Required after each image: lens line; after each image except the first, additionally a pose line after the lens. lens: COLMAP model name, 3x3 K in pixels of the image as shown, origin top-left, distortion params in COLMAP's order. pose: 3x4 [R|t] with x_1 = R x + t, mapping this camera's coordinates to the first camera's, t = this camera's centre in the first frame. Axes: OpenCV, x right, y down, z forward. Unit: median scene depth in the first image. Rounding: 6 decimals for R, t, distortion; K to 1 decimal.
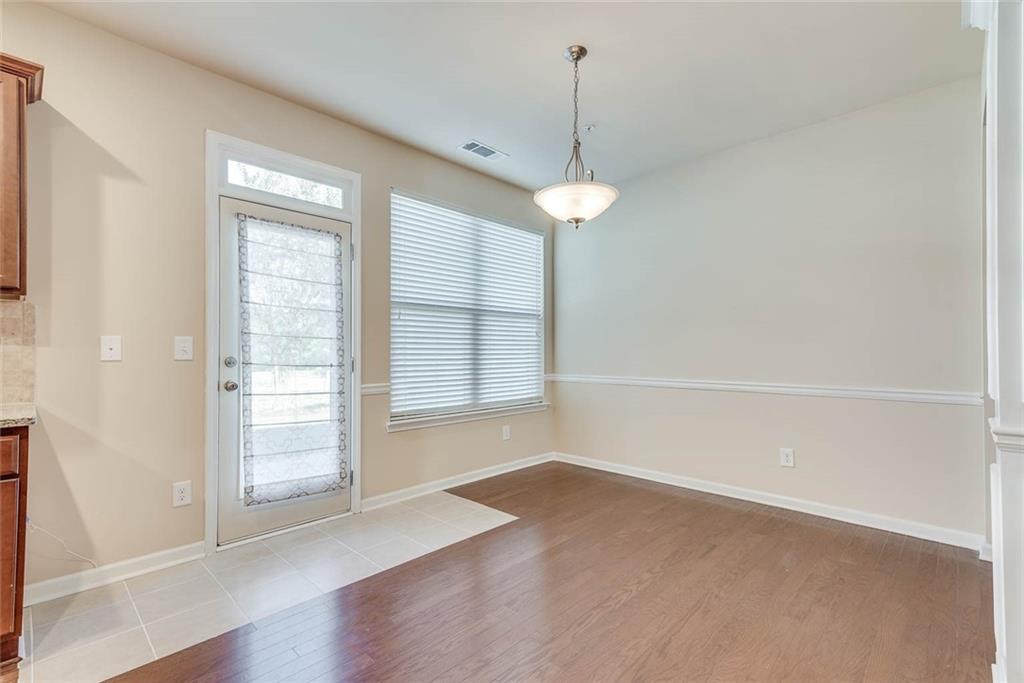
lens RADIAL K [[467.1, 0, 512.0], [0, 467.1, 342.9], [0, 0, 1]] dist [0.008478, 0.000041]
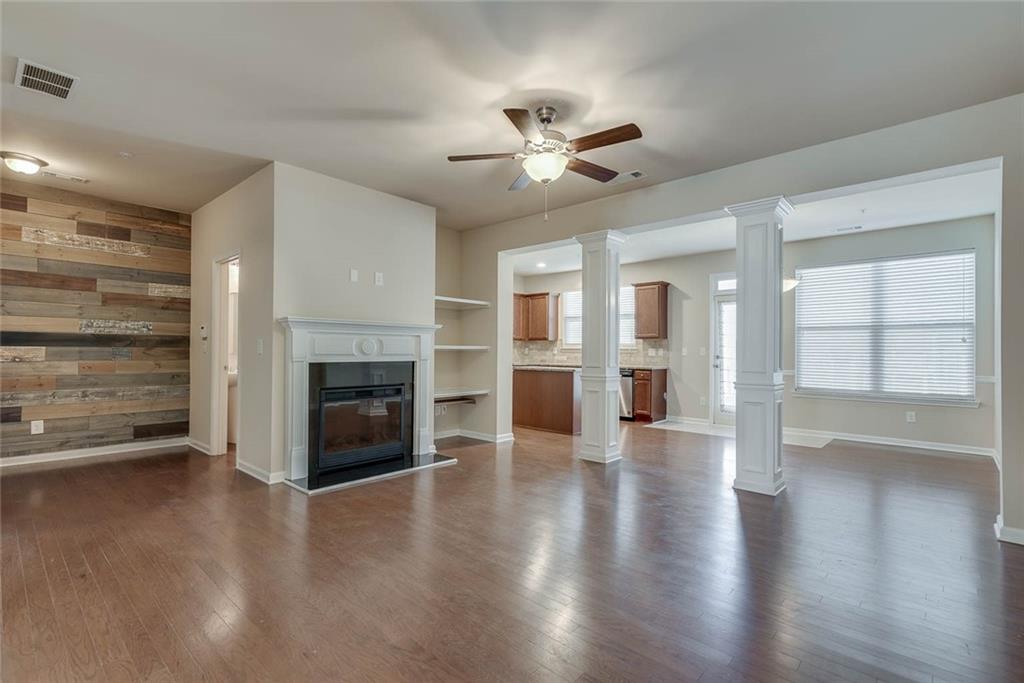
lens RADIAL K [[460.7, 0, 519.8], [0, 460.7, 347.7], [0, 0, 1]] dist [0.002777, 0.000103]
pose [[0.031838, -0.008080, -0.999460, 1.732795], [0.010068, 0.999919, -0.007763, -0.003450], [0.999442, -0.009816, 0.031917, -0.191273]]
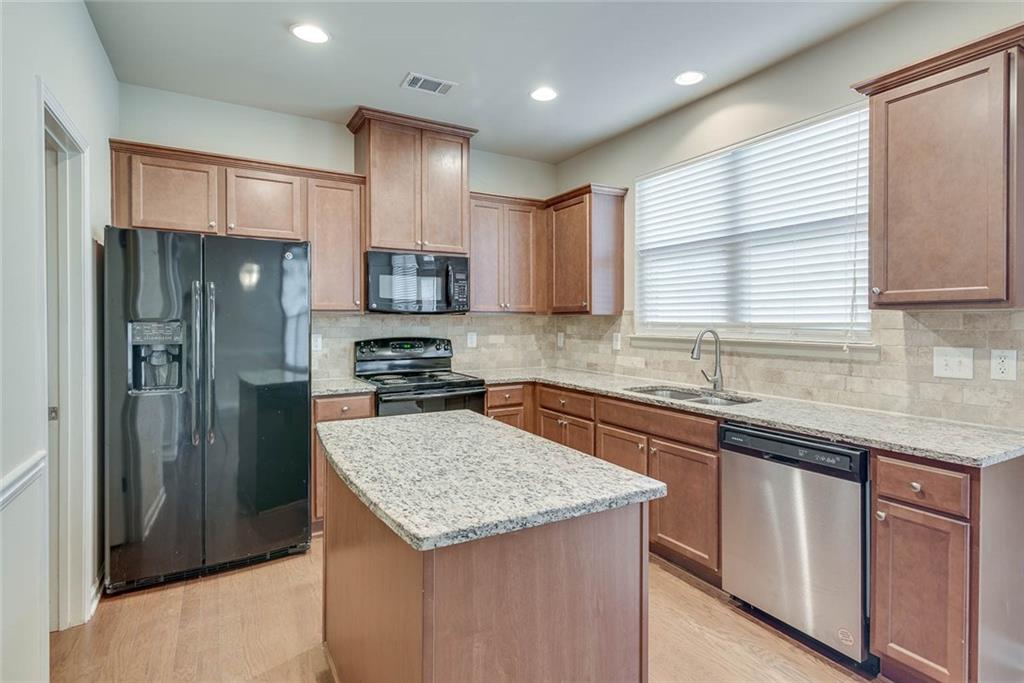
lens RADIAL K [[514.6, 0, 523.5], [0, 514.6, 324.2], [0, 0, 1]] dist [0.009980, -0.000044]
pose [[-0.276887, 0.006014, -0.960884, 0.056661], [0.017067, 0.999853, 0.001340, -0.052939], [0.960751, -0.016028, -0.276949, 0.256175]]
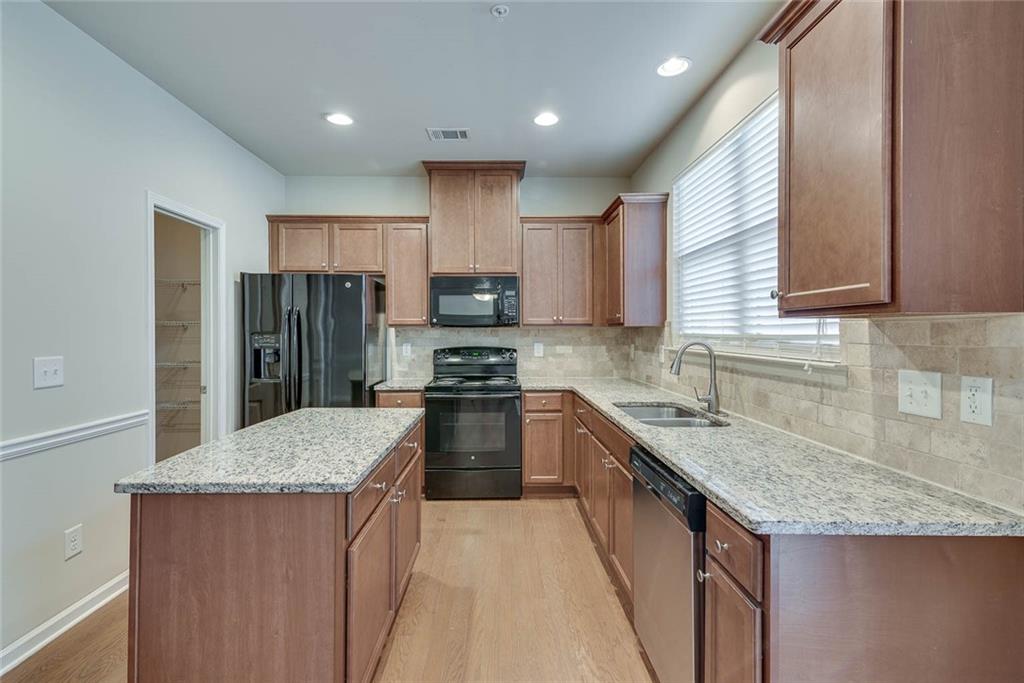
lens RADIAL K [[467.9, 0, 506.4], [0, 467.9, 333.7], [0, 0, 1]] dist [0.015437, -0.000137]
pose [[-0.715682, 0.003711, -0.698417, -0.185549], [0.014678, 0.999845, -0.009728, -0.047041], [0.698272, -0.017213, -0.715625, 0.655264]]
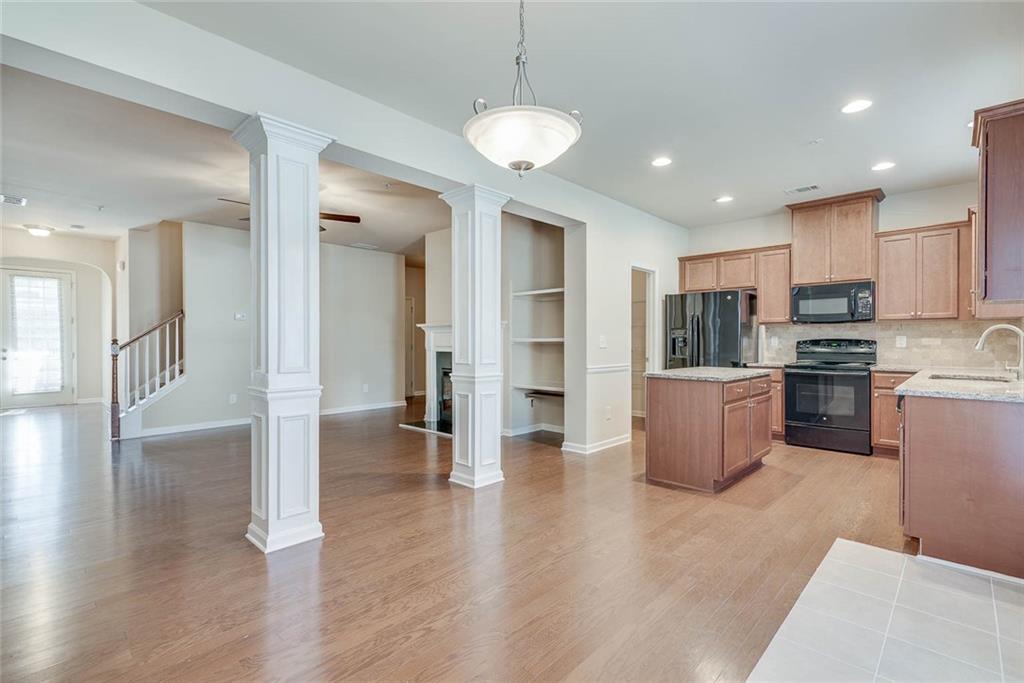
lens RADIAL K [[474.9, 0, 511.0], [0, 474.9, 343.3], [0, 0, 1]] dist [0.018814, 0.000266]
pose [[-0.999995, -0.000146, -0.003081, 0.122735], [-0.000102, 0.999894, -0.014527, 0.016894], [0.003083, -0.014526, -0.999890, 1.366554]]
